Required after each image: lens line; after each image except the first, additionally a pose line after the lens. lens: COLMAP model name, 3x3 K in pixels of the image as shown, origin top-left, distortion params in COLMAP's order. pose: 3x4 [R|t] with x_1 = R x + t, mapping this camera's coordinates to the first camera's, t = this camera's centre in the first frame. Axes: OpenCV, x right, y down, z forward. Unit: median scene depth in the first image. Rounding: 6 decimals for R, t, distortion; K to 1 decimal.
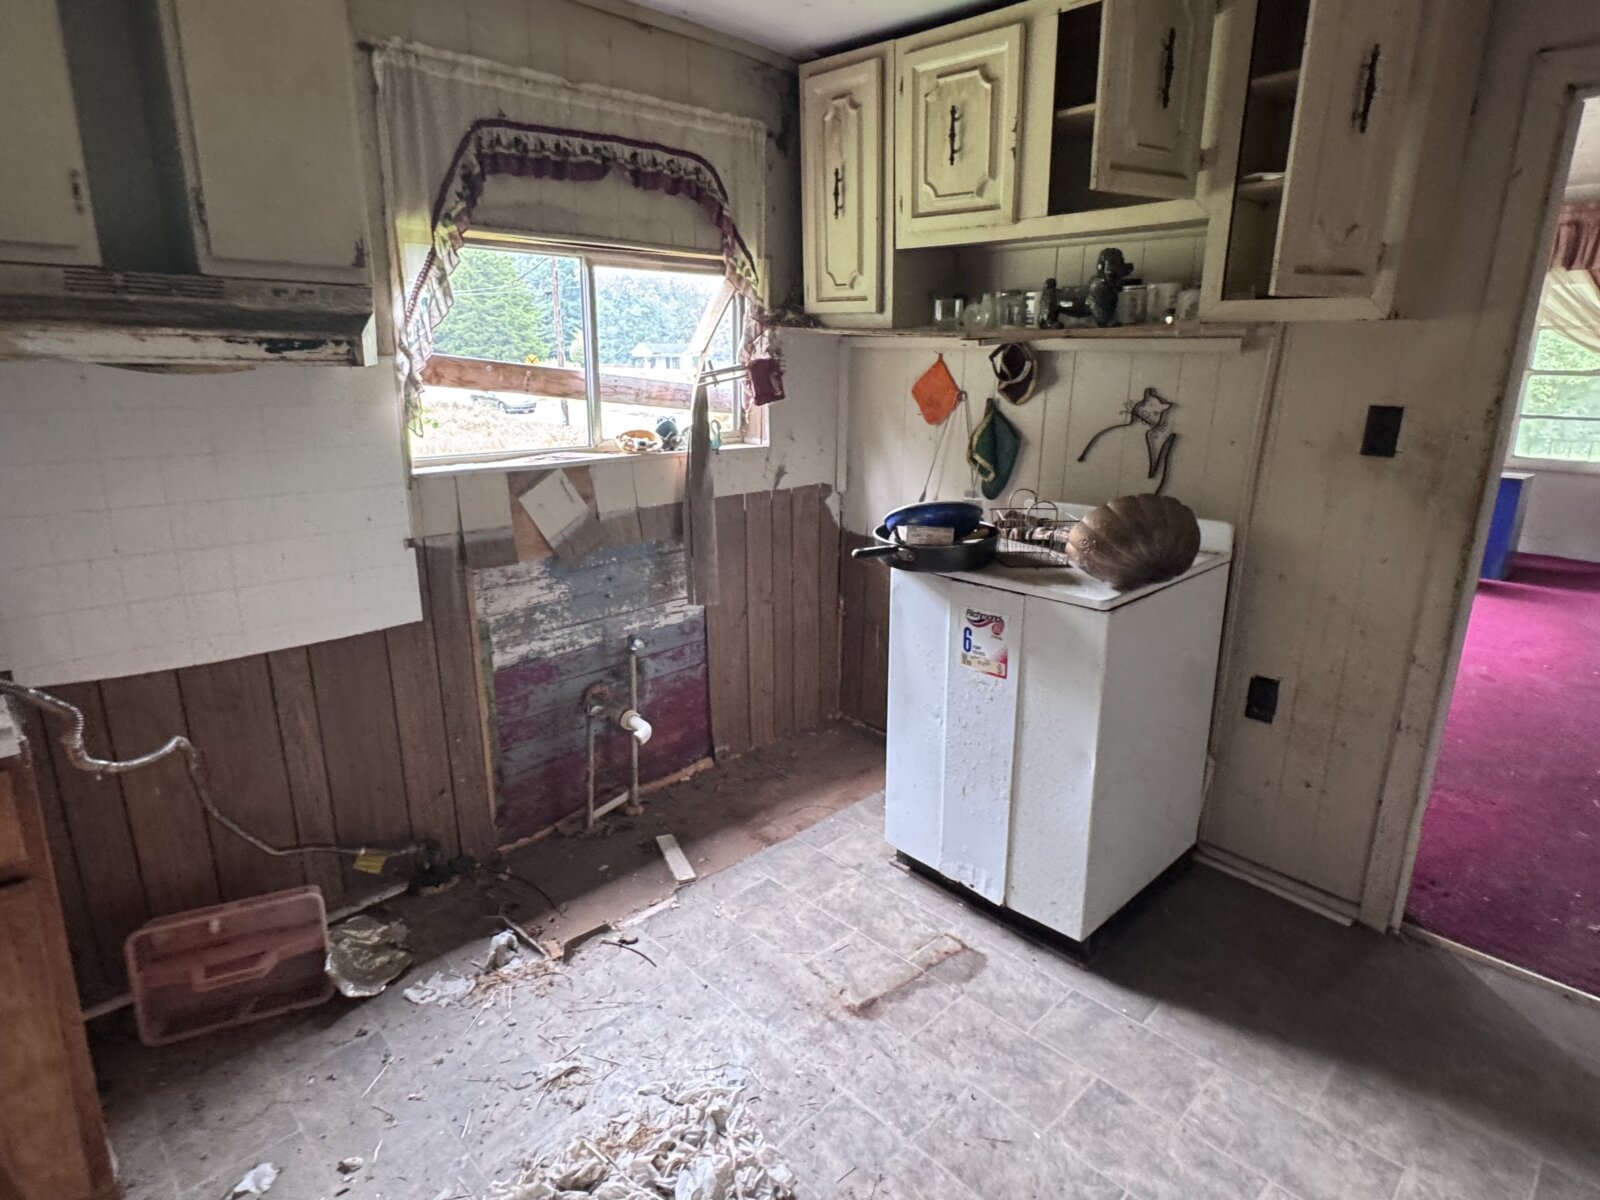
lens RADIAL K [[894.4, 0, 798.6], [0, 894.4, 603.6], [0, 0, 1]] dist [-0.003500, 0.001272]
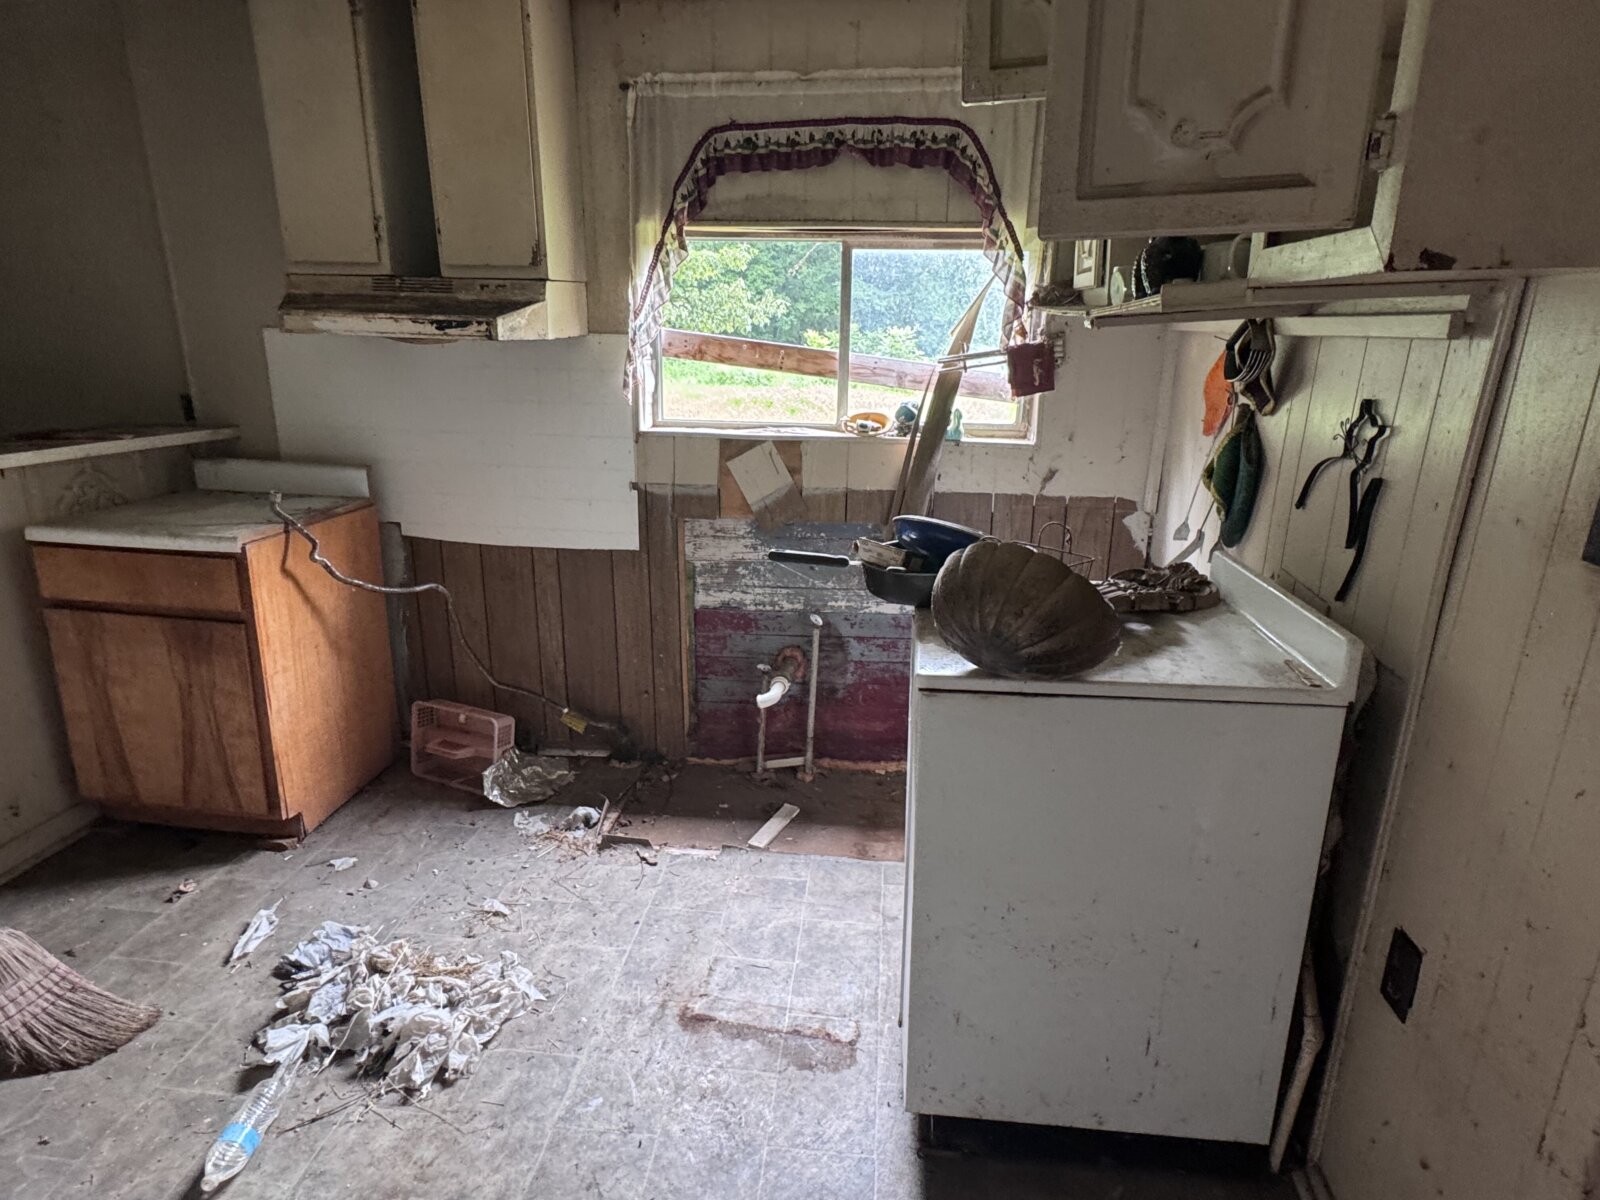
lens RADIAL K [[894.4, 0, 803.0], [0, 894.4, 602.0], [0, 0, 1]] dist [-0.003500, 0.001272]
pose [[0.640234, 0.227869, -0.733605, 0.623302], [-0.217011, 0.969743, 0.111826, -0.095350], [0.736890, 0.087606, 0.670312, 0.334030]]
